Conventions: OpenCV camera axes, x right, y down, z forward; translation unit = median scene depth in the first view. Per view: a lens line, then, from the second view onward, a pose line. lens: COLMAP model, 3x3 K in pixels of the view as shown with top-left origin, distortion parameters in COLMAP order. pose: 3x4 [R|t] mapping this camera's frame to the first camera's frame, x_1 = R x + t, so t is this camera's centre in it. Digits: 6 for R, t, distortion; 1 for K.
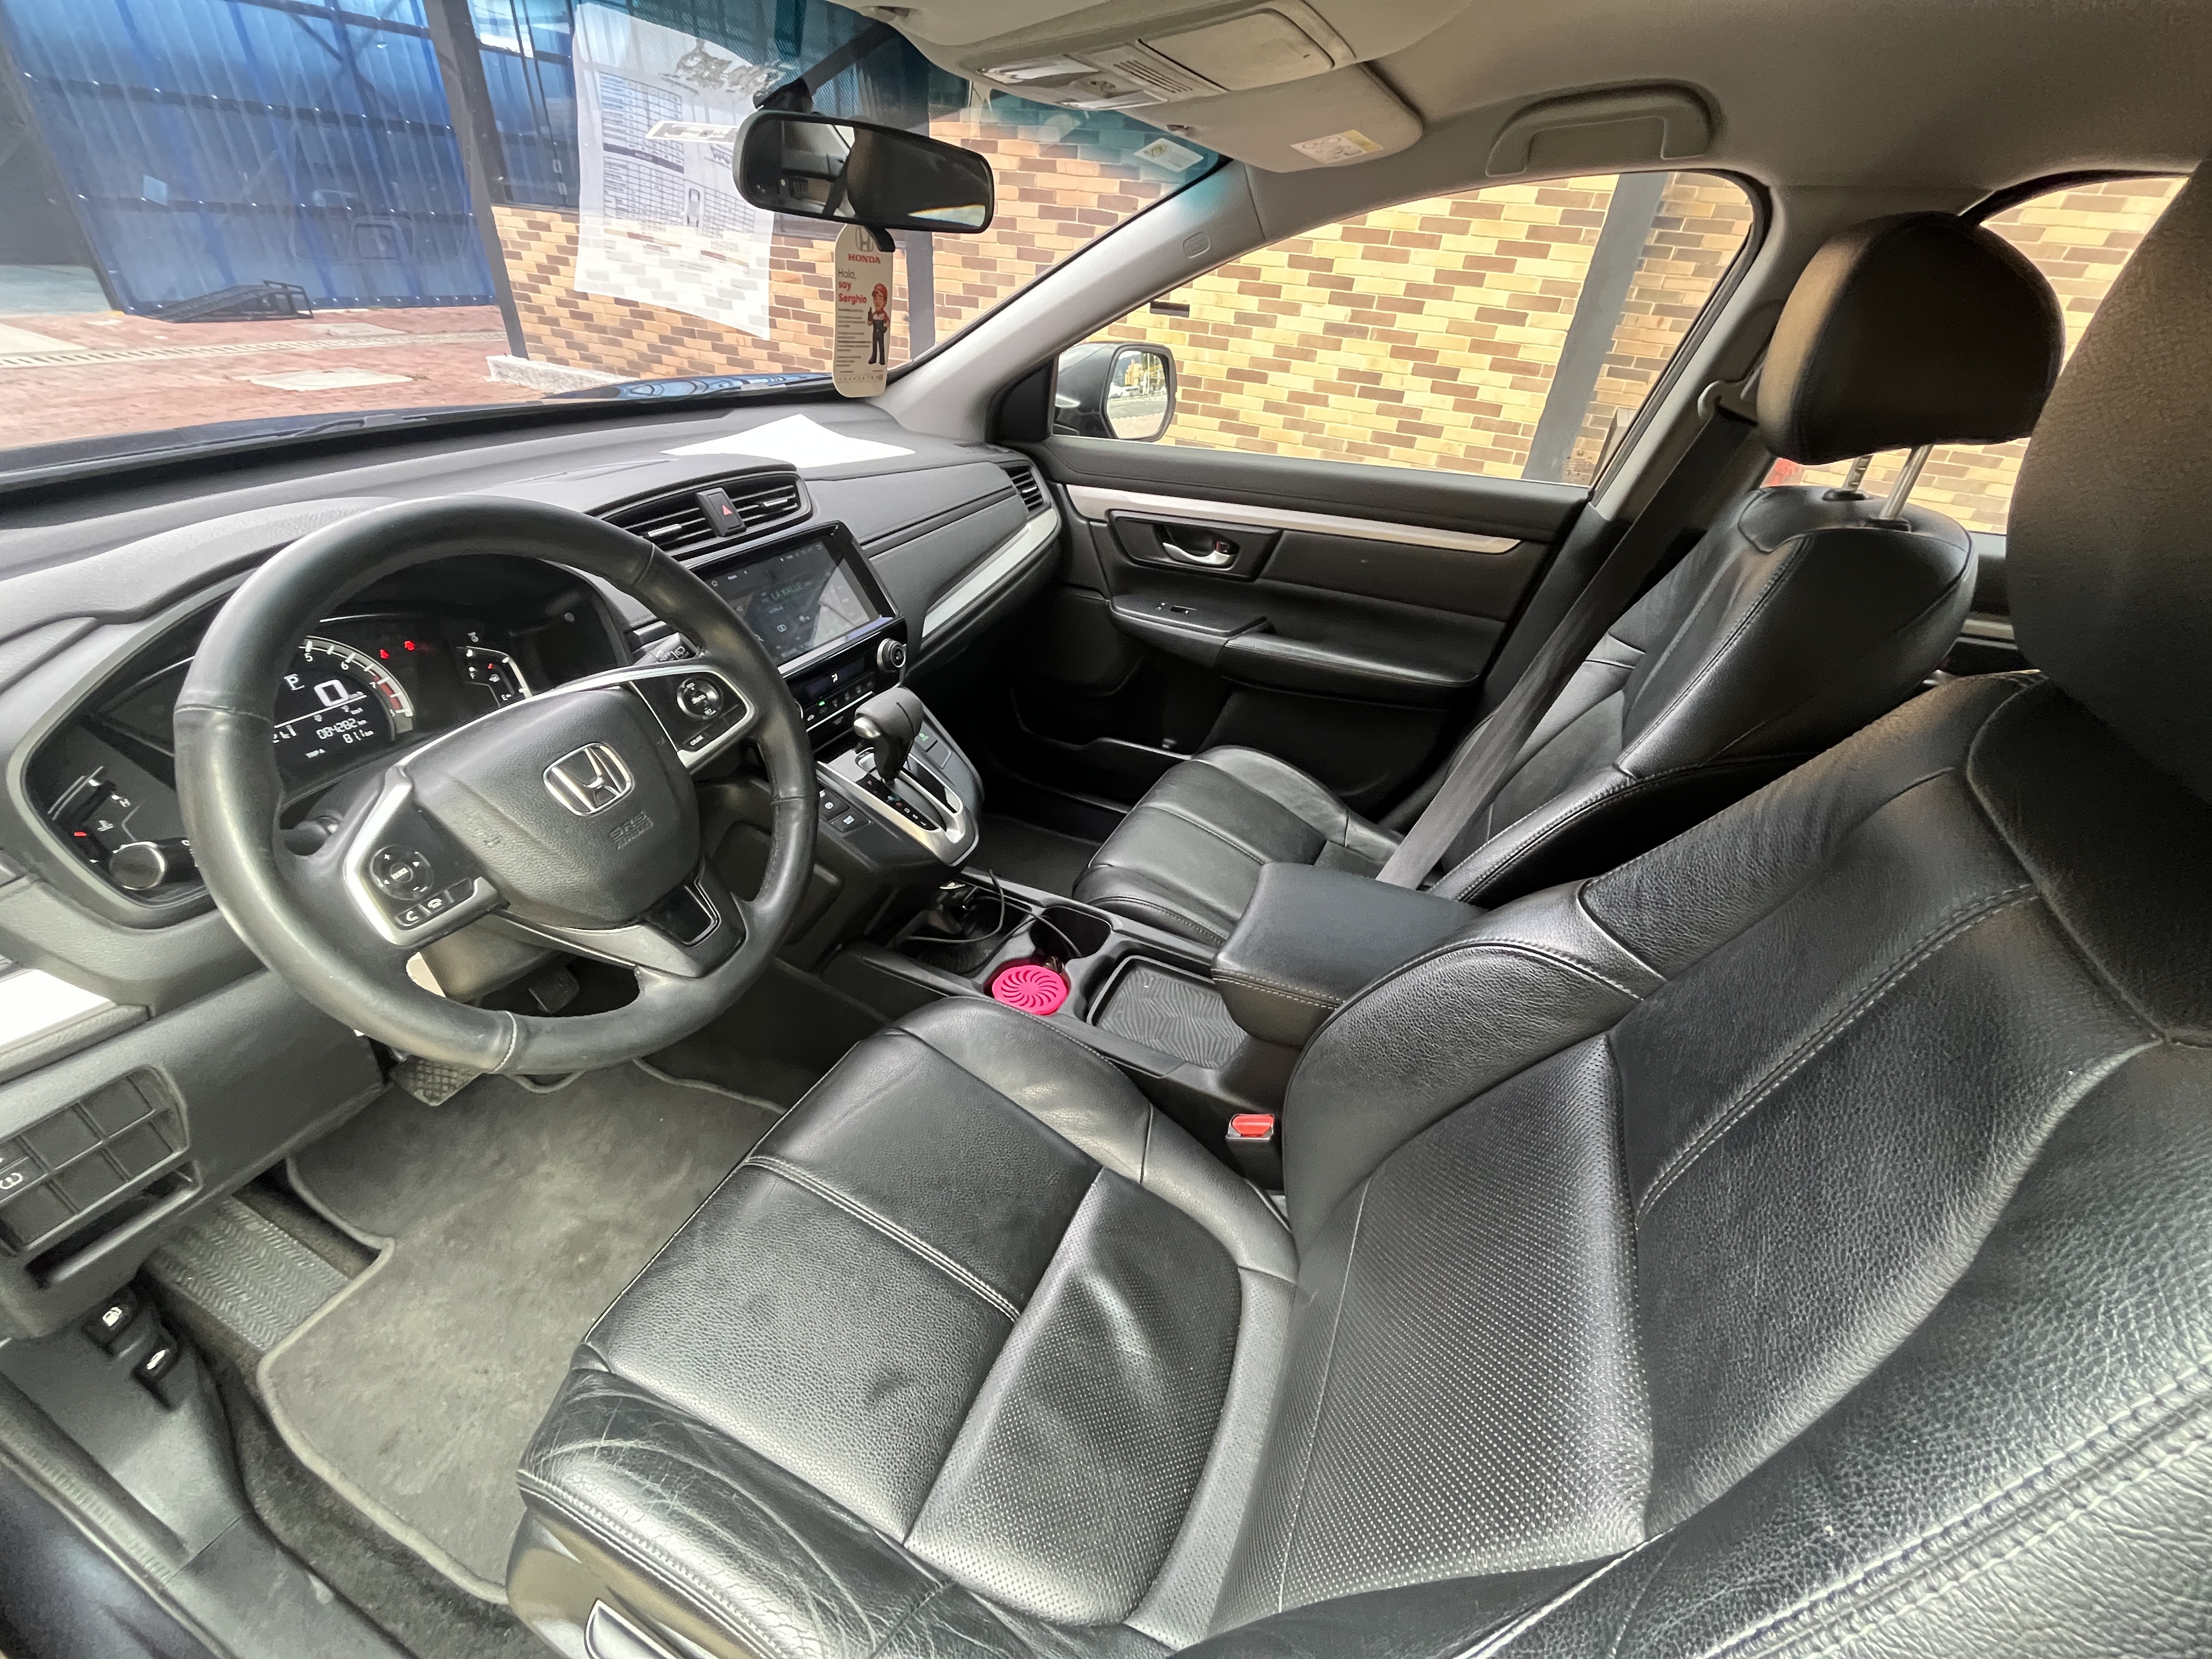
lens RADIAL K [[896.2, 0, 1090.9], [0, 896.2, 821.5], [0, 0, 1]] dist [-0.000314, 0.000421]
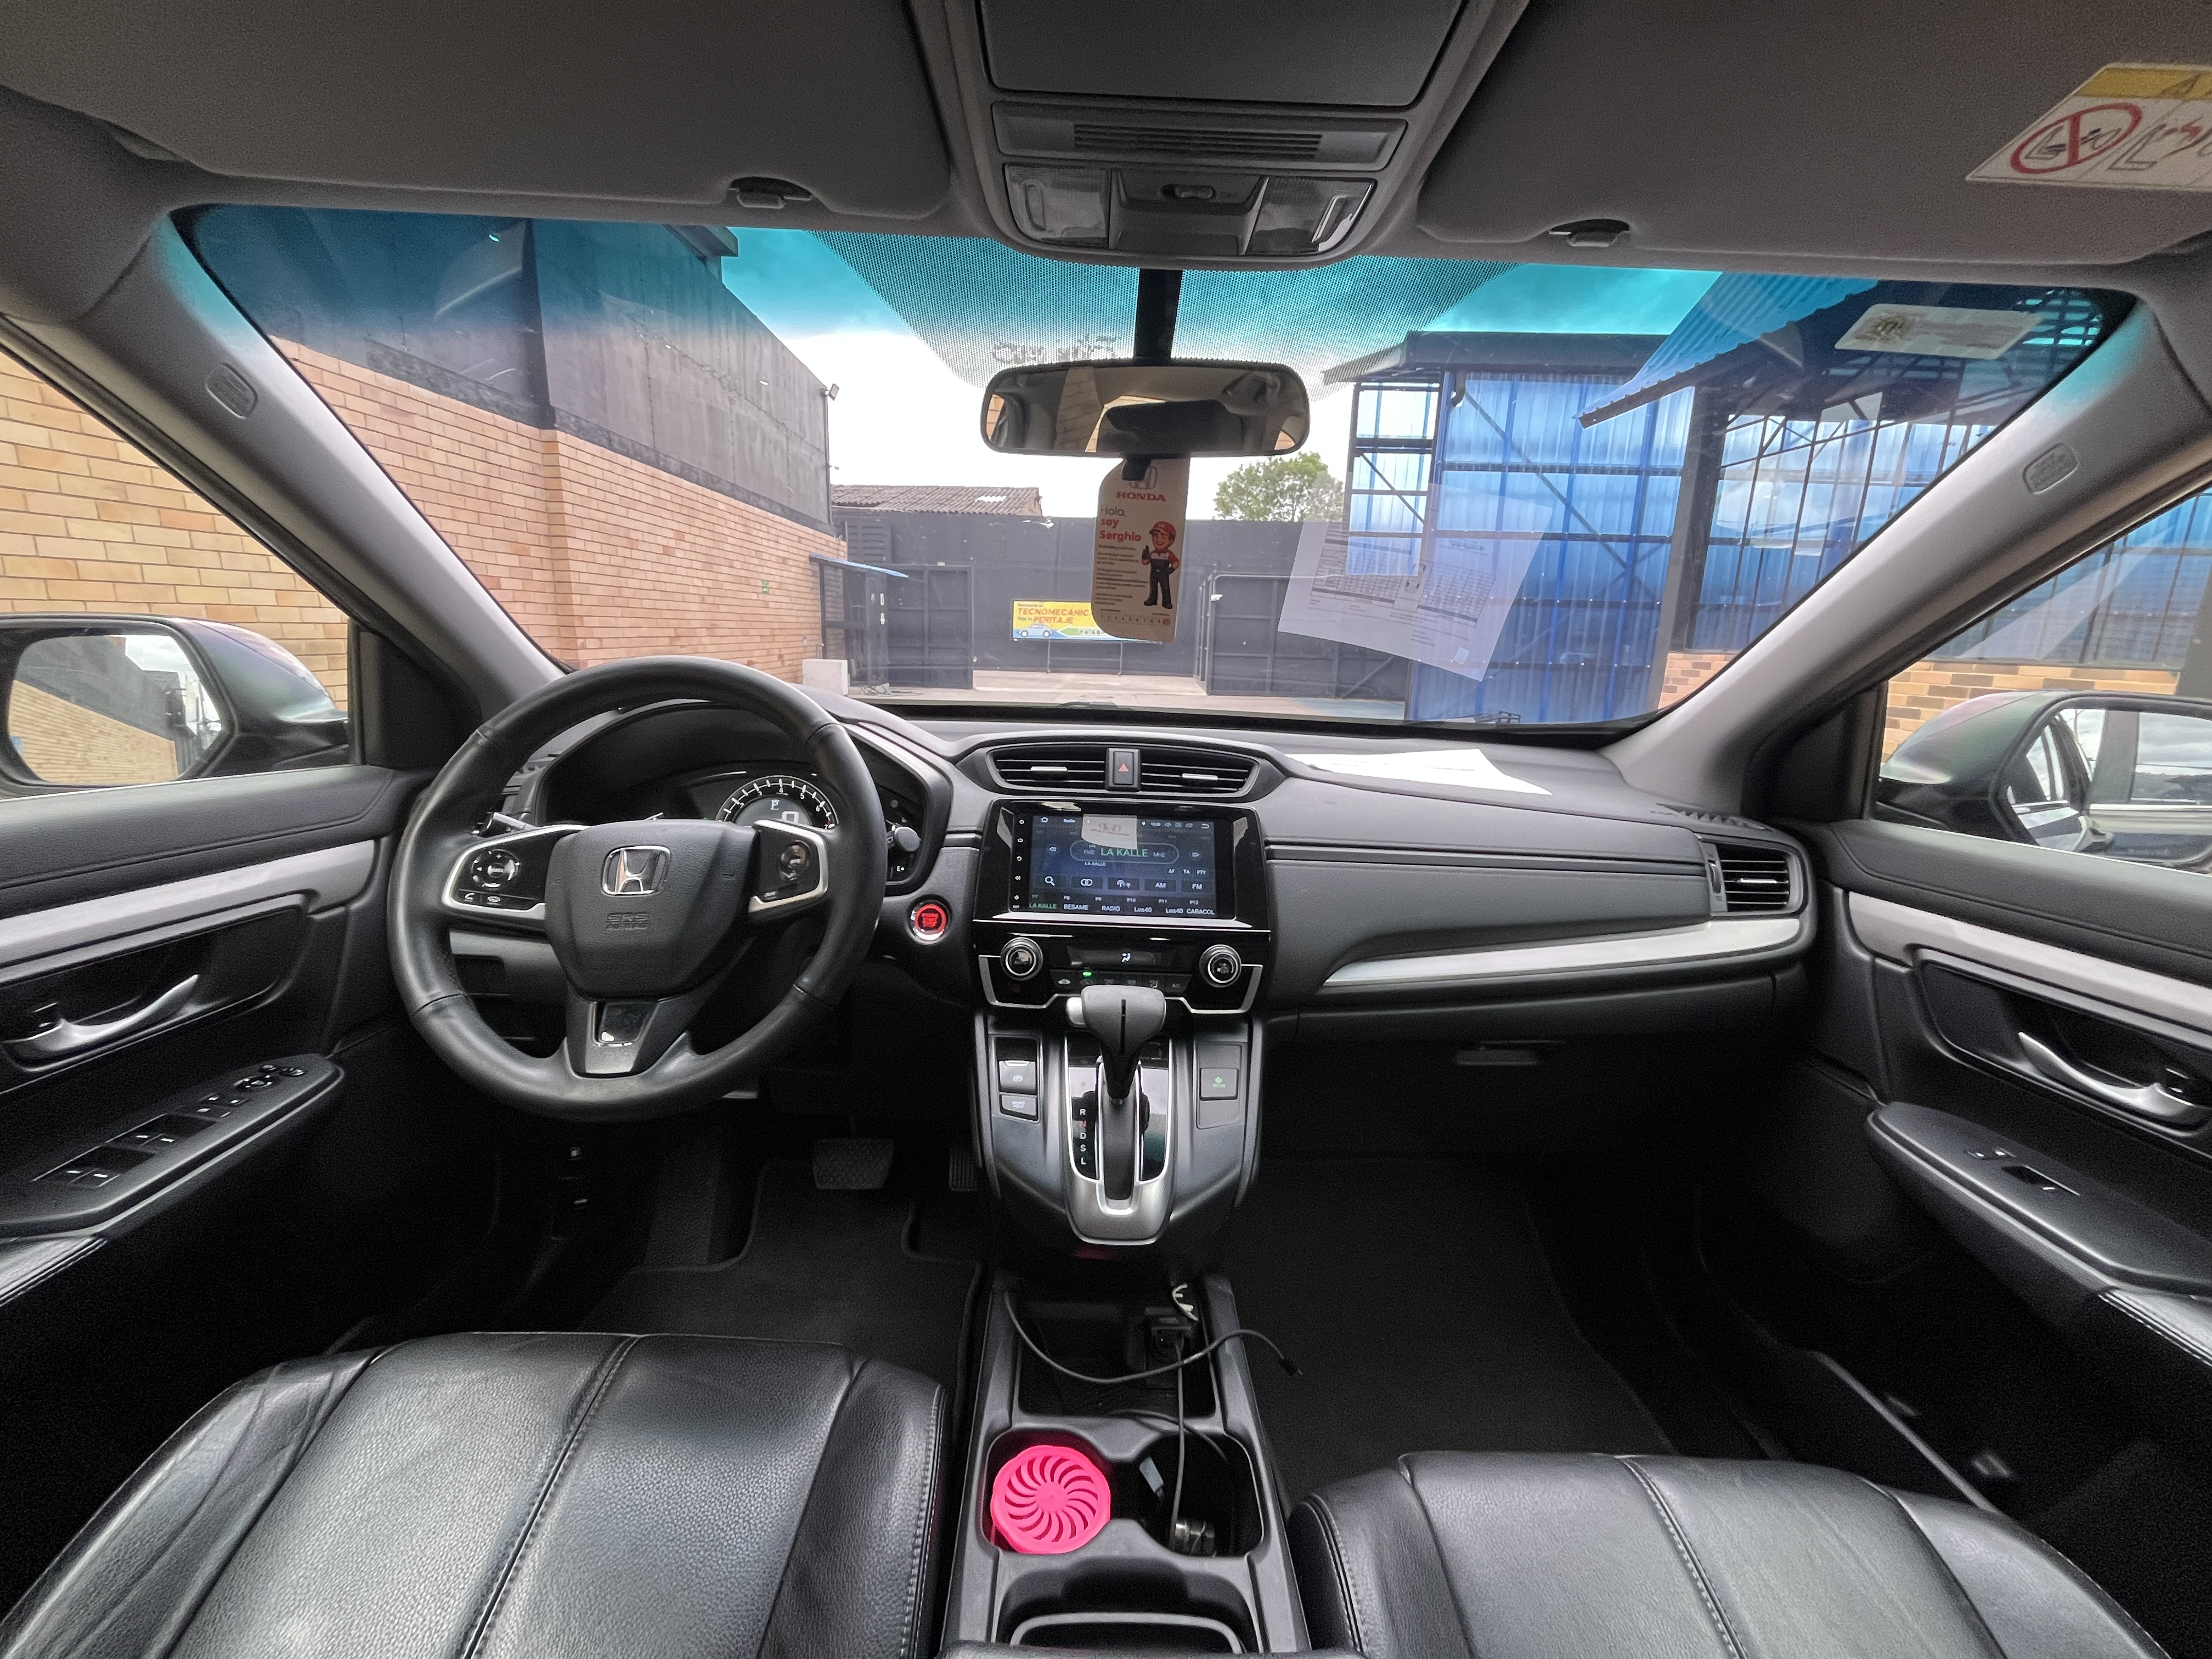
lens RADIAL K [[896.2, 0, 1114.8], [0, 896.2, 829.5], [0, 0, 1]] dist [-0.000314, 0.000421]
pose [[0.424831, 0.135141, -0.895129, 0.292181], [-0.498031, 0.860602, -0.106438, -0.108772], [0.755965, 0.491020, 0.432915, 0.364050]]
